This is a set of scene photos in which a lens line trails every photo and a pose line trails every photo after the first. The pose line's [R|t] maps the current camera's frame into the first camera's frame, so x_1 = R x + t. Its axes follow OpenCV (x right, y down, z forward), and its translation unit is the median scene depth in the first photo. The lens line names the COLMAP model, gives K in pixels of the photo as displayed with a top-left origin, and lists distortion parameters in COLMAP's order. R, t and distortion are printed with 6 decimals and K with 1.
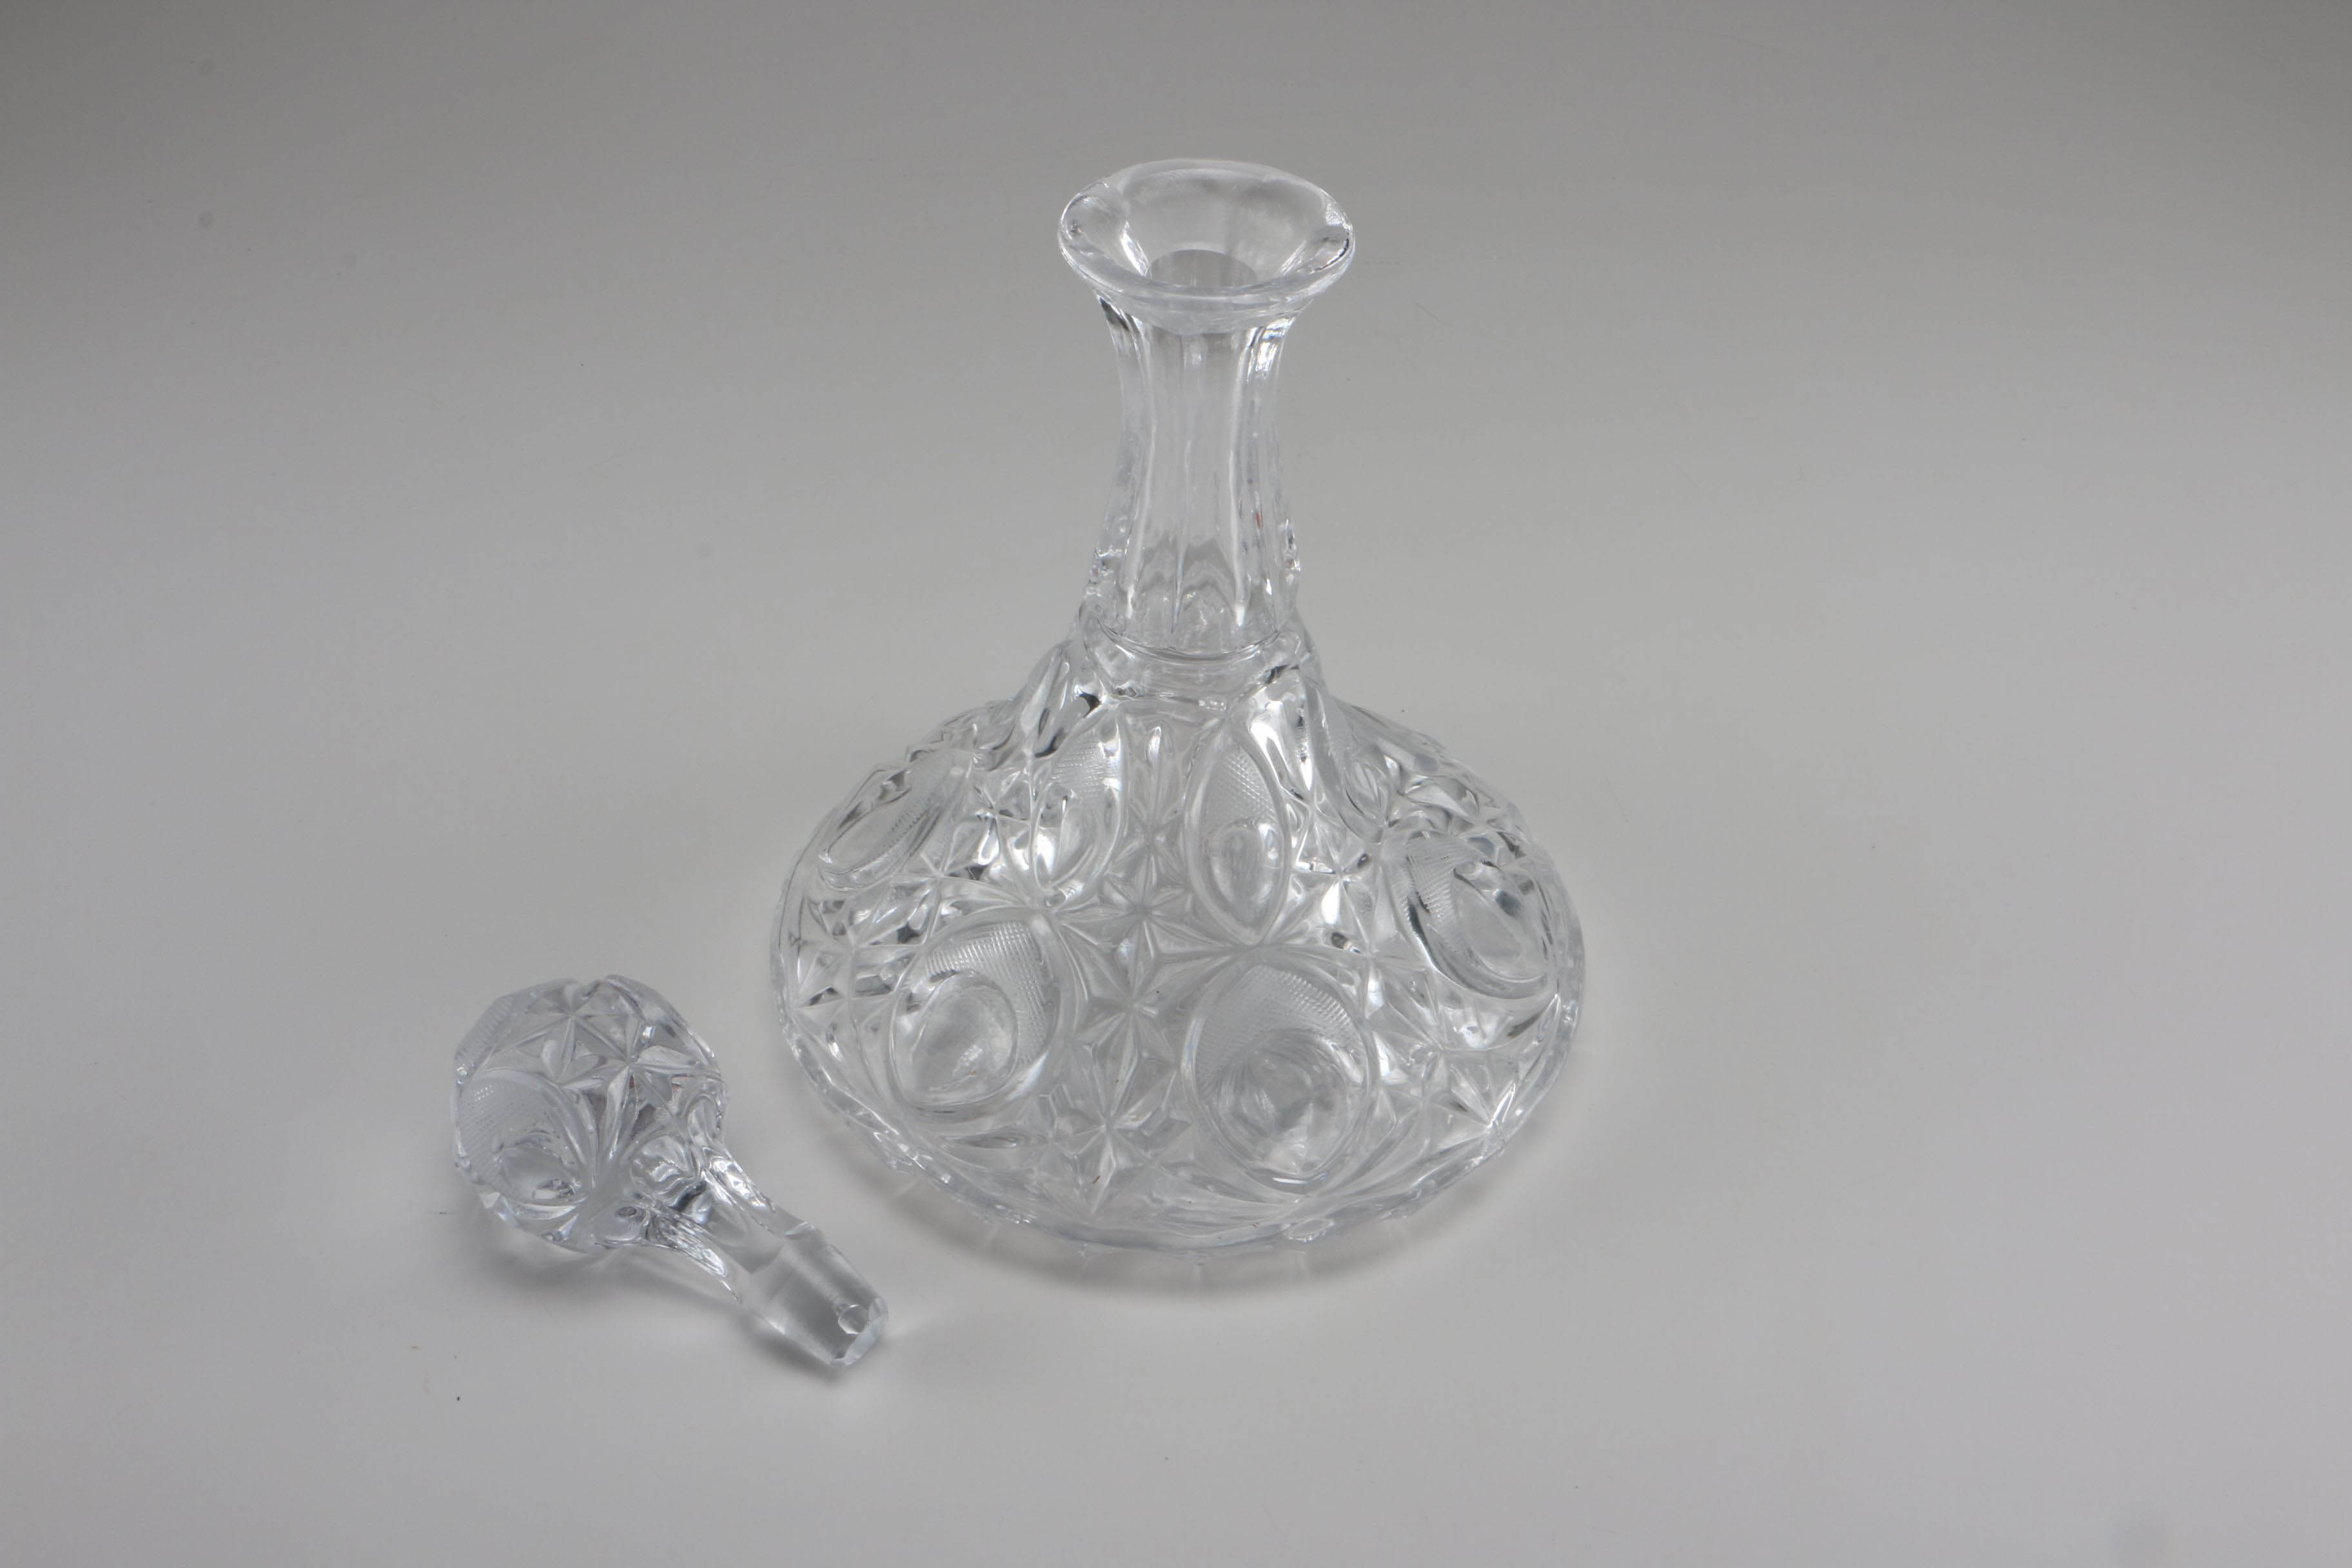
lens RADIAL K [[2909.9, 0, 1174.6], [0, 2909.9, 775.0], [0, 0, 1]] dist [0.013406, 0.000000]
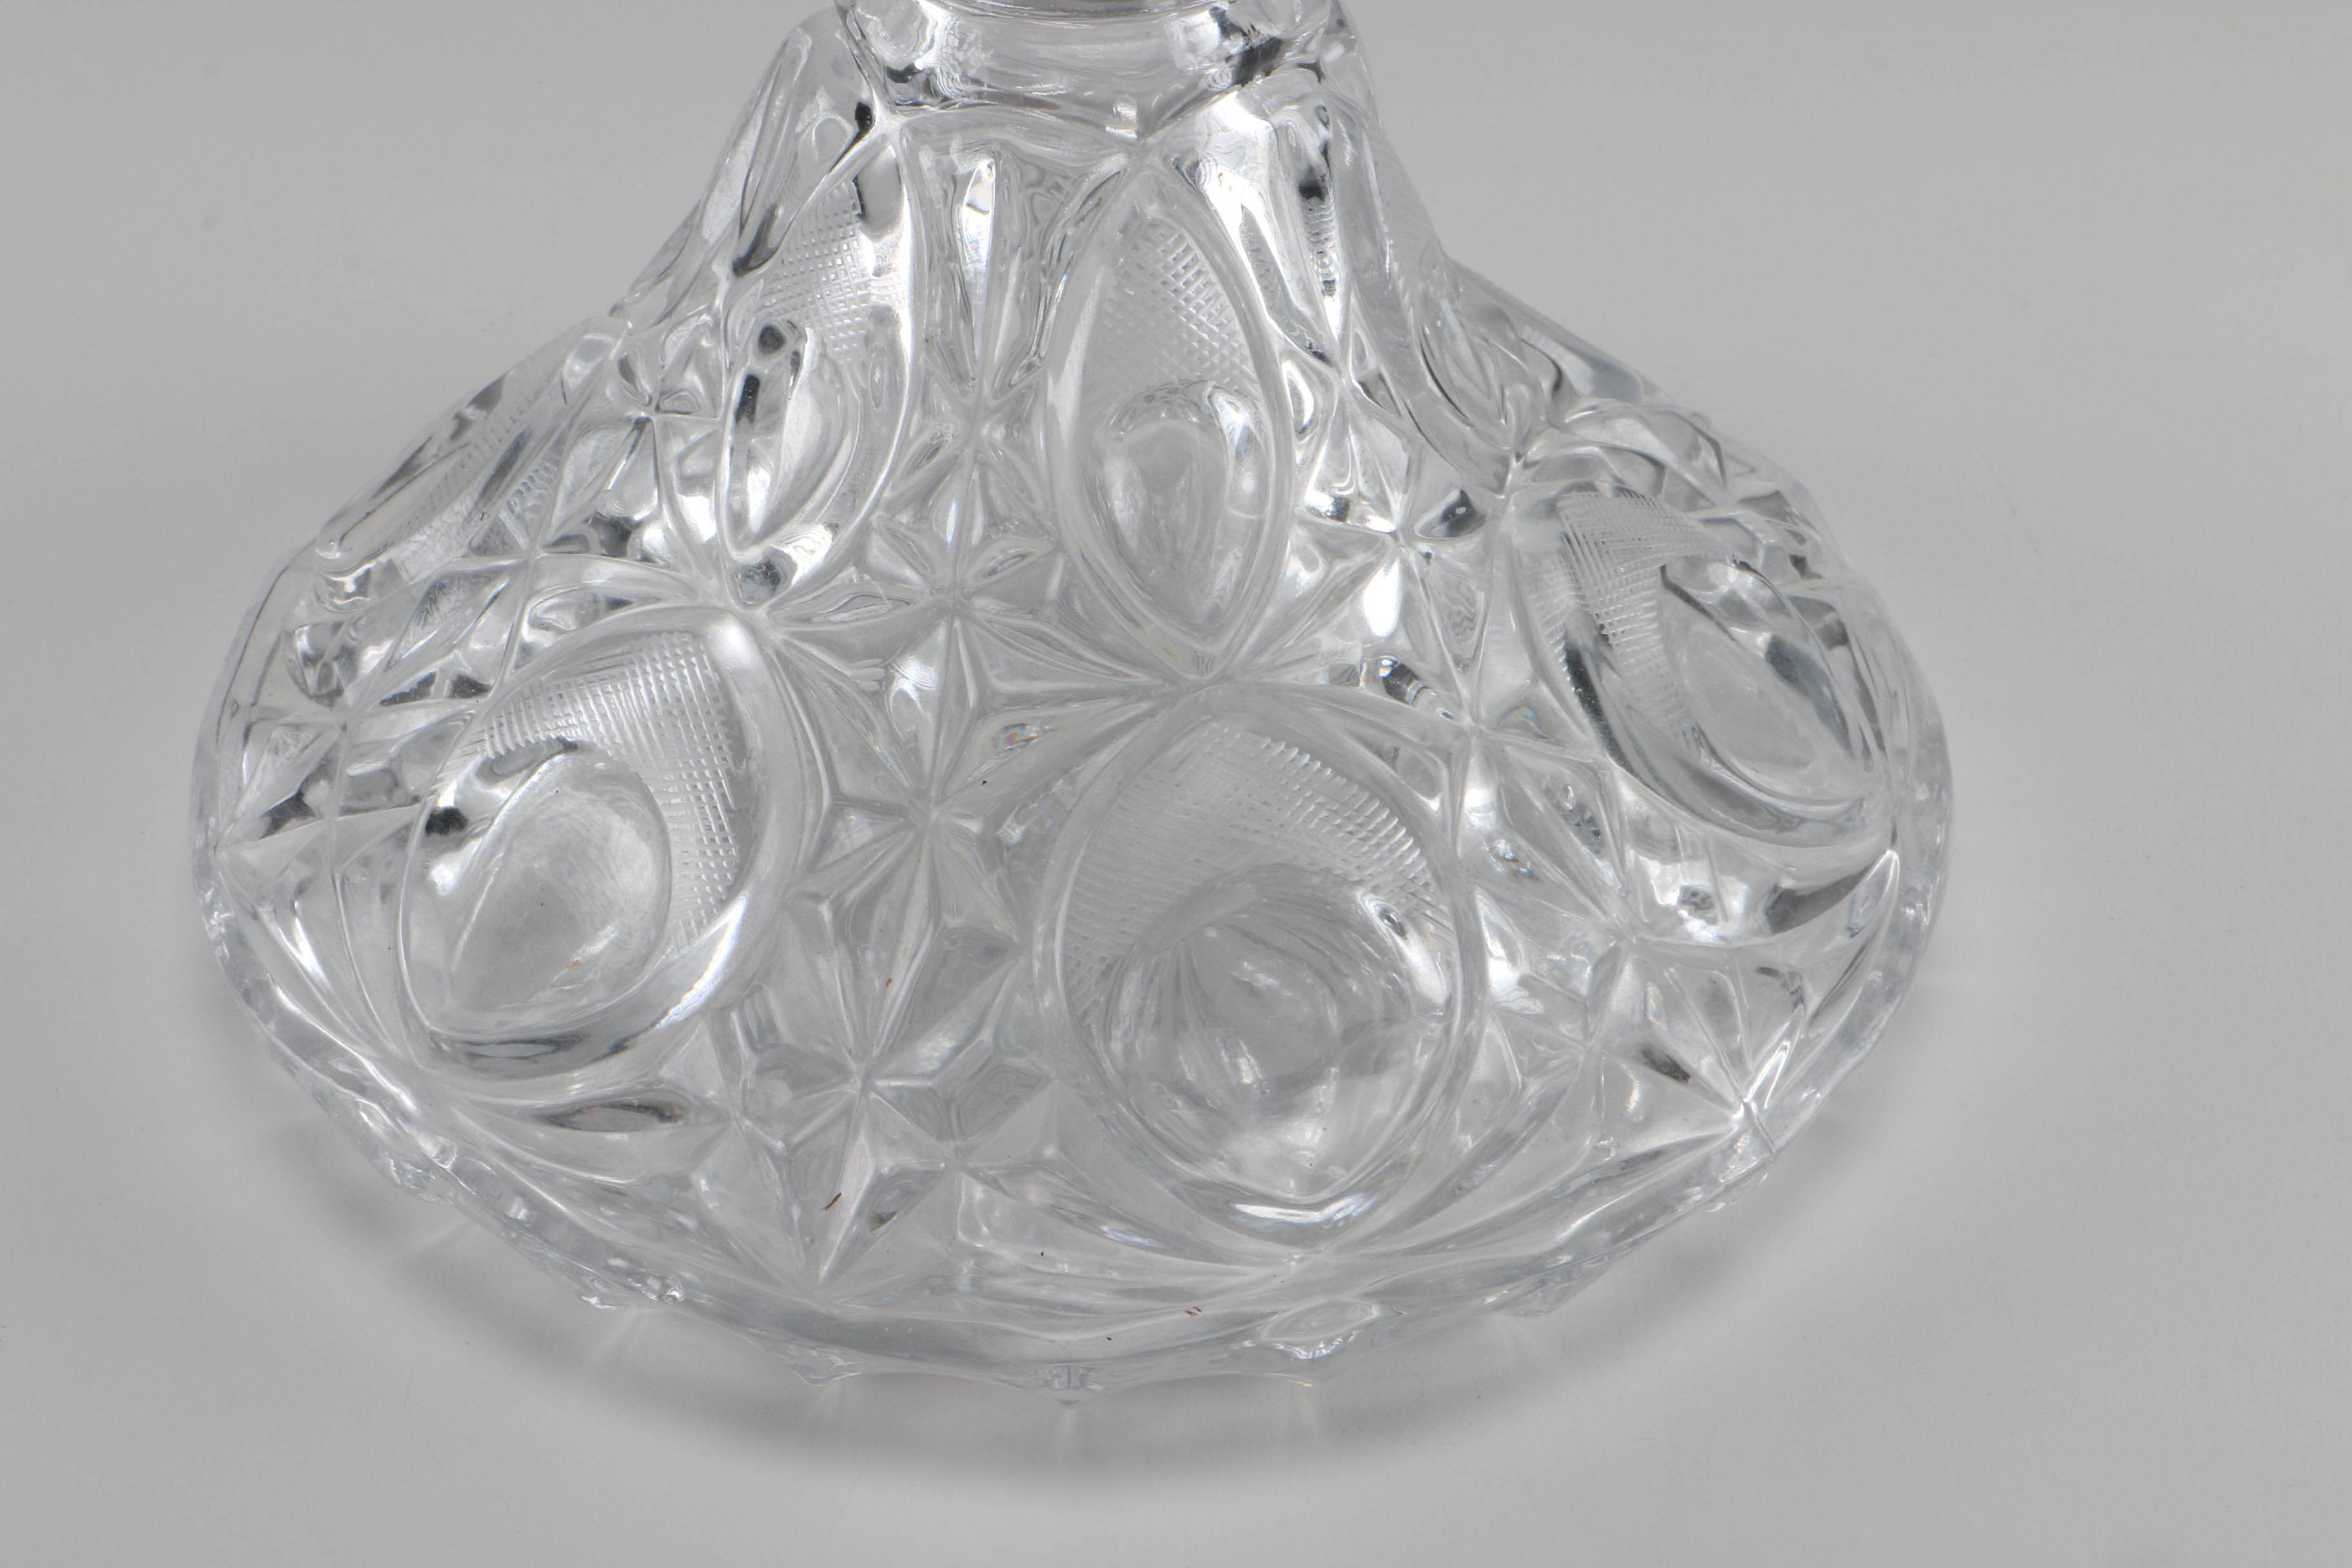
lens RADIAL K [[4140.4, 0, 1180.6], [0, 4140.4, 789.7], [0, 0, 1]] dist [-0.039197, 0.000000]
pose [[0.999204, 0.014112, -0.037323, 0.046641], [-0.015559, 0.999126, -0.038785, 0.097845], [0.036744, 0.039335, 0.998550, 0.368489]]
